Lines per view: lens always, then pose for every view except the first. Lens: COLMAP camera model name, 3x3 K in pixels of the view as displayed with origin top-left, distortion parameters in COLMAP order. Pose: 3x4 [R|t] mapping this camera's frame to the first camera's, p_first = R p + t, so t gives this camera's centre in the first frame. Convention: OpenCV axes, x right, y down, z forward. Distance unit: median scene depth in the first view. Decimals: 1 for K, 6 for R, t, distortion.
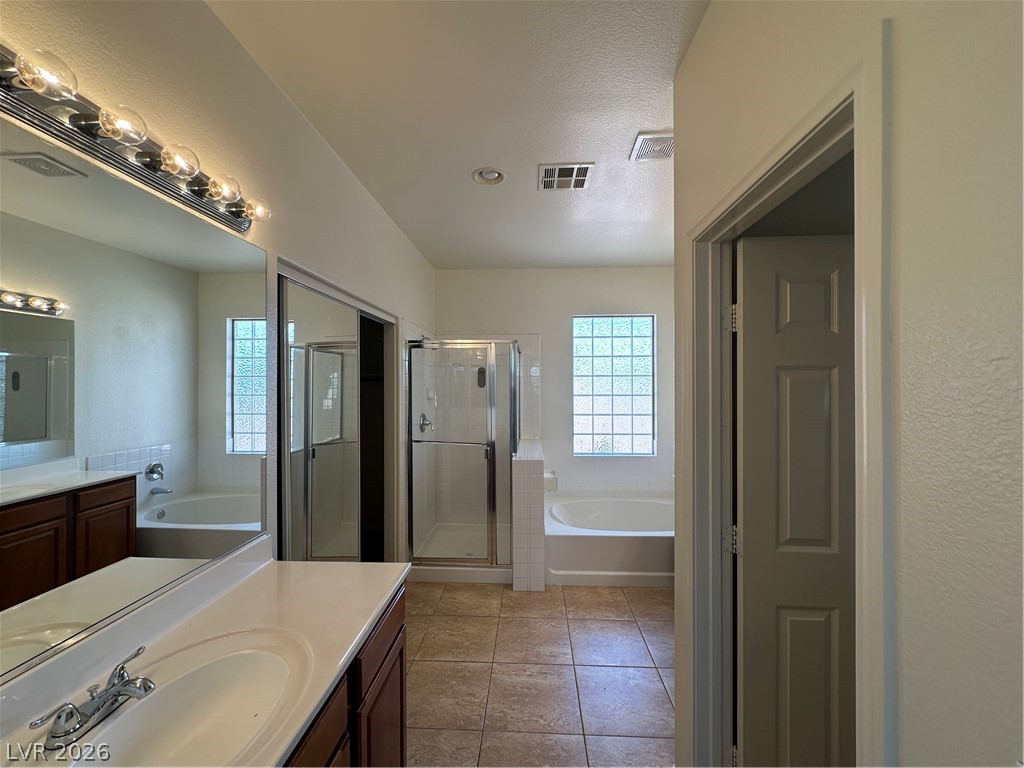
lens RADIAL K [[410.0, 0, 512.6], [0, 410.0, 385.7], [0, 0, 1]] dist [-0.001275, 0.000310]
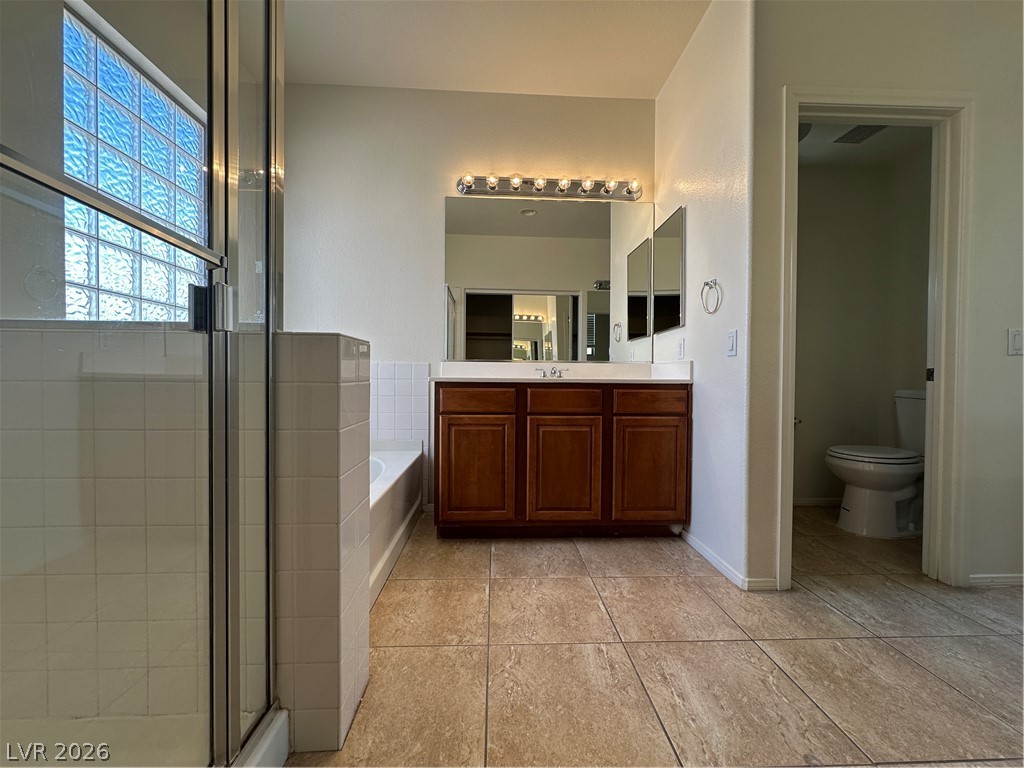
lens RADIAL K [[410.0, 0, 511.4], [0, 410.0, 383.3], [0, 0, 1]] dist [-0.001275, 0.000310]
pose [[-0.090963, -0.011713, 0.995785, -0.440122], [-0.007044, 0.999913, 0.011118, 0.291359], [-0.995829, -0.006003, -0.091038, 1.226110]]
